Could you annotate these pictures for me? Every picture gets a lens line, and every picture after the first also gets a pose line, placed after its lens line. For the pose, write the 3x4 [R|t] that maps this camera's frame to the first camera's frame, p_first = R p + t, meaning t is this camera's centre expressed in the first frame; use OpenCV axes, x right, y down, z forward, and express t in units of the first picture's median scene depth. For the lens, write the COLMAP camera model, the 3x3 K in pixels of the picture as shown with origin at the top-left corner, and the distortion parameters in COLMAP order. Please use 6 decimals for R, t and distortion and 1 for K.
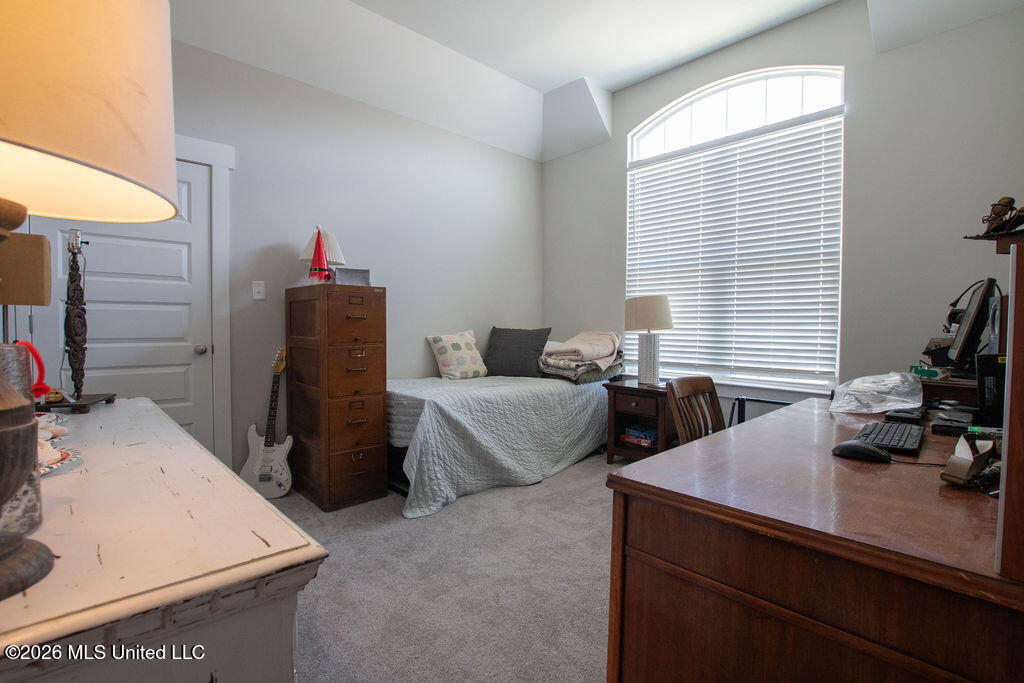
lens RADIAL K [[477.5, 0, 512.0], [0, 477.5, 339.9], [0, 0, 1]] dist [-0.018658, 0.001118]
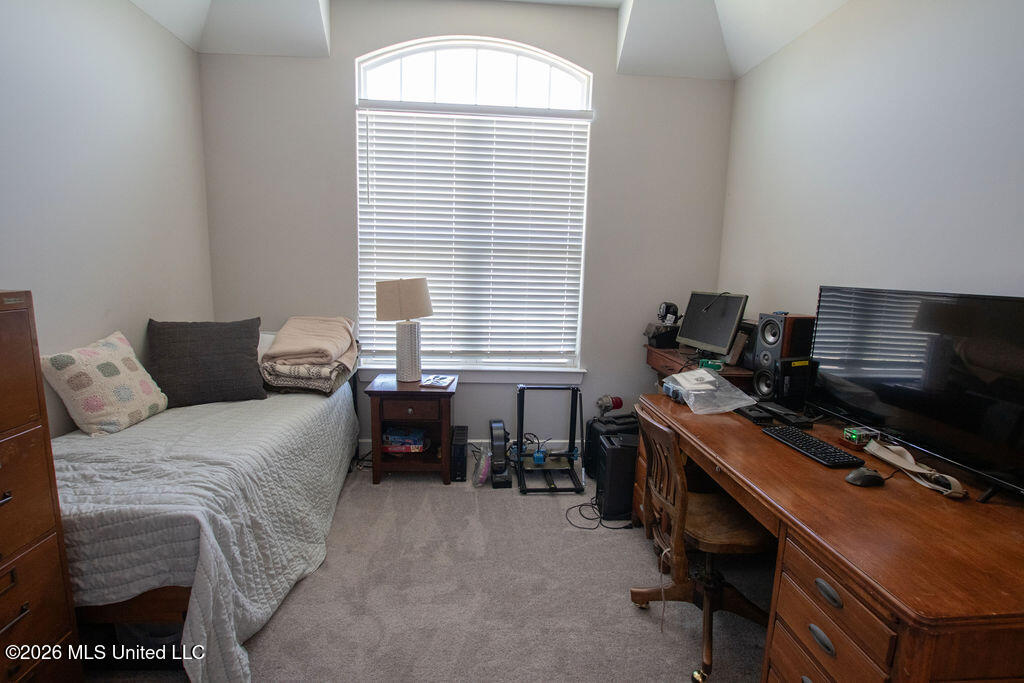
lens RADIAL K [[477.5, 0, 513.5], [0, 477.5, 340.5], [0, 0, 1]] dist [-0.018658, 0.001118]
pose [[0.625341, -0.104374, 0.773340, -0.251276], [0.007782, 0.991800, 0.127565, -0.087042], [-0.780313, -0.073753, 0.621025, 0.325195]]
